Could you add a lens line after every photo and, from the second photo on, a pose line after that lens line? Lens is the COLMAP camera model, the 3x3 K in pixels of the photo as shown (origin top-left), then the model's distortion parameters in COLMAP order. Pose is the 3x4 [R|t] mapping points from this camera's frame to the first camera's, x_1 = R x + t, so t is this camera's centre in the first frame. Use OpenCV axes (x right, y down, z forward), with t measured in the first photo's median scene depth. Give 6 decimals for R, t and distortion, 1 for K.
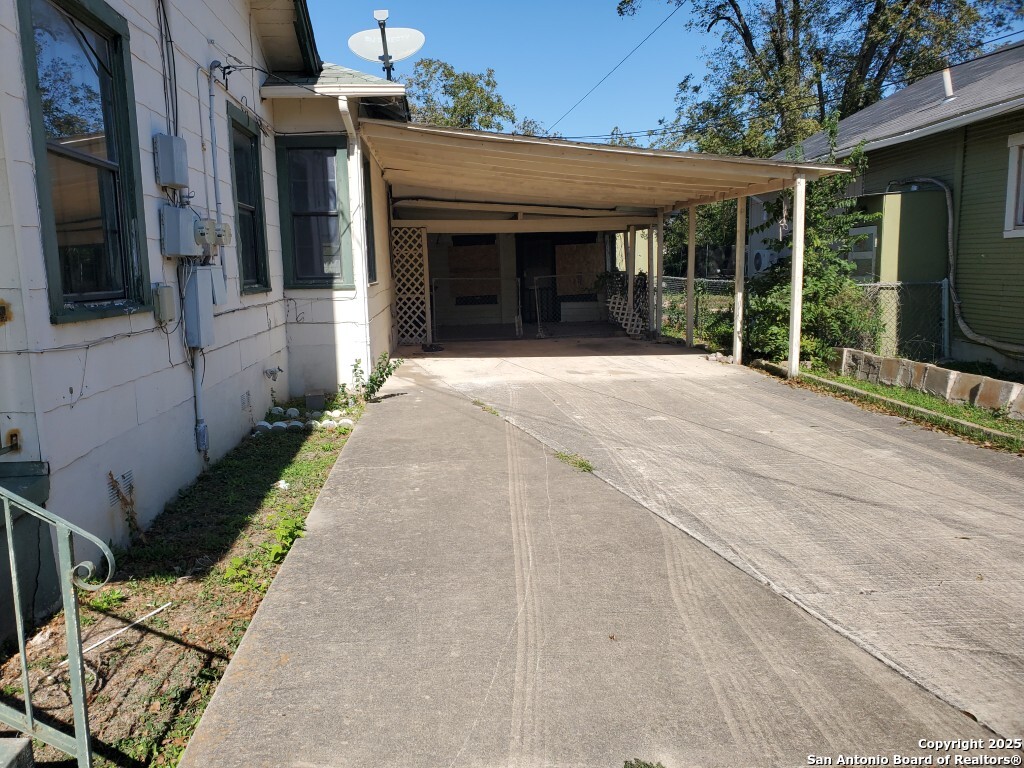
lens RADIAL K [[912.6, 0, 512.0], [0, 912.6, 384.0], [0, 0, 1]] dist [0.103280, 0.004607]
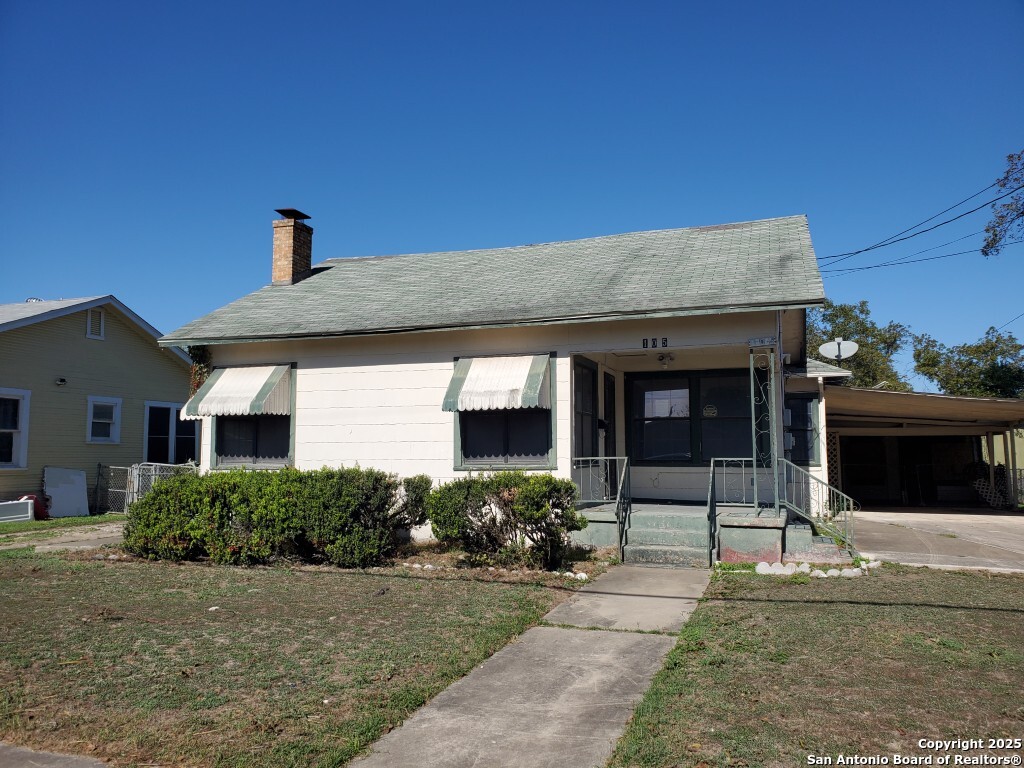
lens RADIAL K [[912.6, 0, 512.0], [0, 912.6, 384.0], [0, 0, 1]] dist [0.103280, 0.004607]
pose [[0.932487, -0.013587, -0.360948, -0.042137], [-0.061303, 0.978842, -0.195218, 0.095483], [0.355964, 0.204165, 0.911924, -0.682676]]
